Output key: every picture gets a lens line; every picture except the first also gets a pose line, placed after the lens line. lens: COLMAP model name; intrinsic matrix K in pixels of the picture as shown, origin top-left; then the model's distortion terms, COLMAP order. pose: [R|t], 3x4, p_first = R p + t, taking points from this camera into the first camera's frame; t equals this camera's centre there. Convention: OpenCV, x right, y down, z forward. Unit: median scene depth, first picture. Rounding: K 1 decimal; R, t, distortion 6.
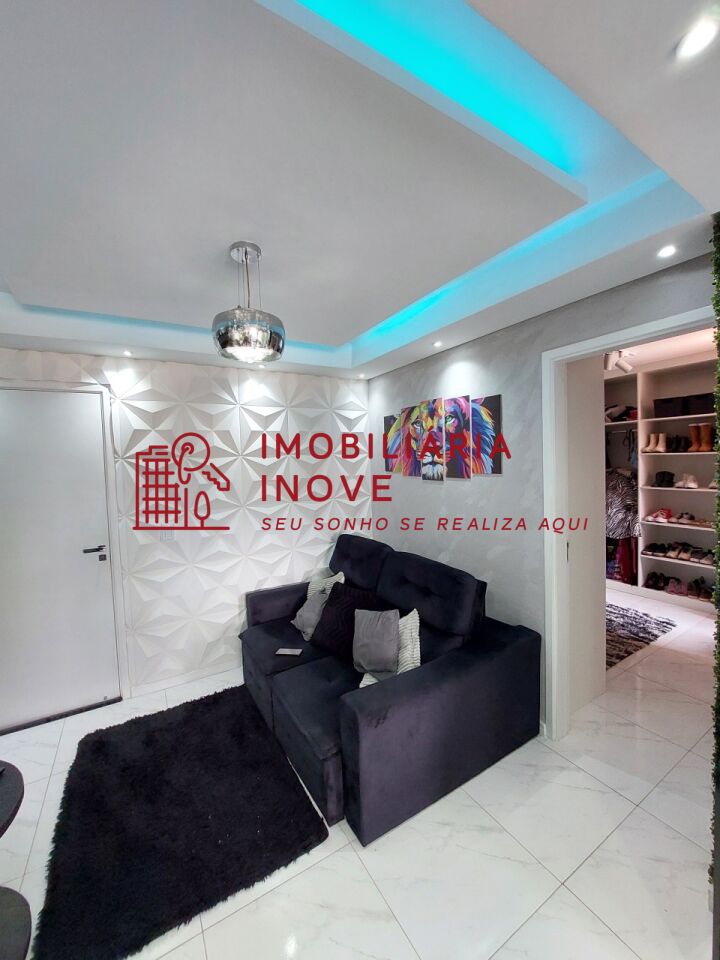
lens RADIAL K [[382.1, 0, 370.4], [0, 382.1, 474.8], [0, 0, 1]] dist [-0.019431, 0.000810]
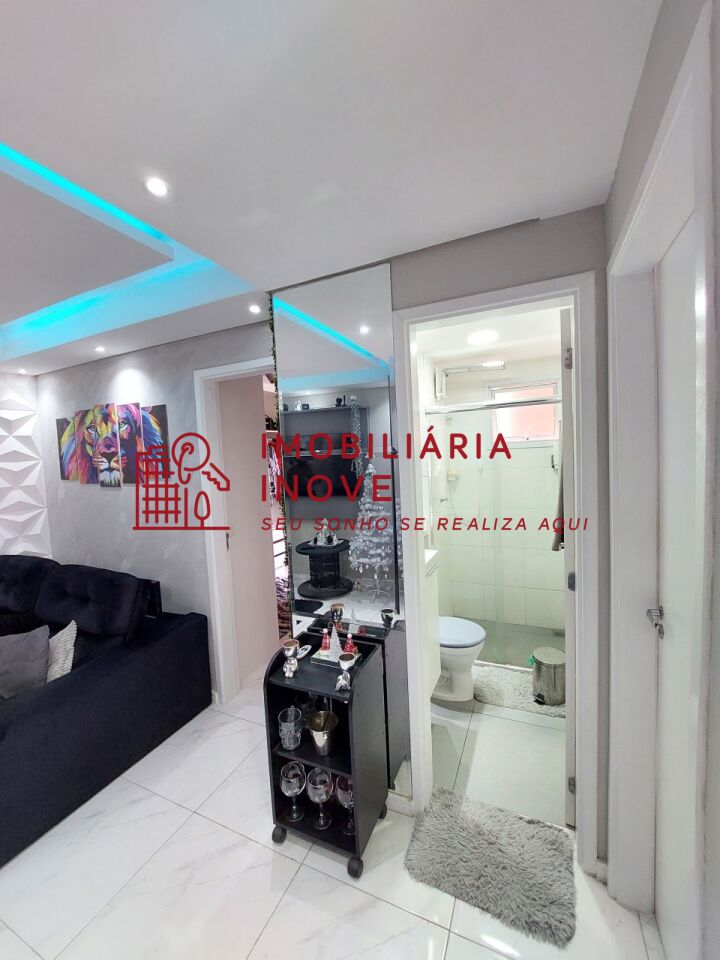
lens RADIAL K [[382.1, 0, 362.2], [0, 382.1, 475.8], [0, 0, 1]] dist [-0.019431, 0.000810]
pose [[0.829263, -0.040592, 0.557383, 0.171560], [0.040669, 0.999098, 0.012253, 0.000424], [-0.557377, 0.012508, 0.830165, -0.178364]]
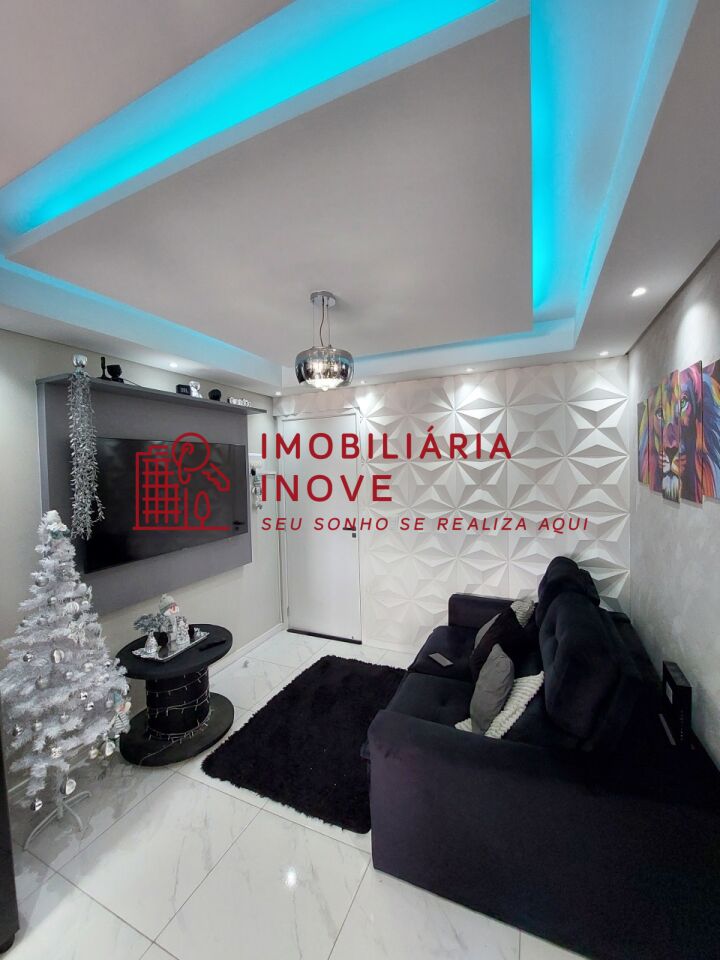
lens RADIAL K [[382.1, 0, 364.9], [0, 382.1, 472.8], [0, 0, 1]] dist [-0.019431, 0.000810]
pose [[0.565103, 0.032626, -0.824375, 0.426649], [-0.022756, 0.999454, 0.023956, -0.038325], [0.824706, 0.005222, 0.565537, 0.241767]]
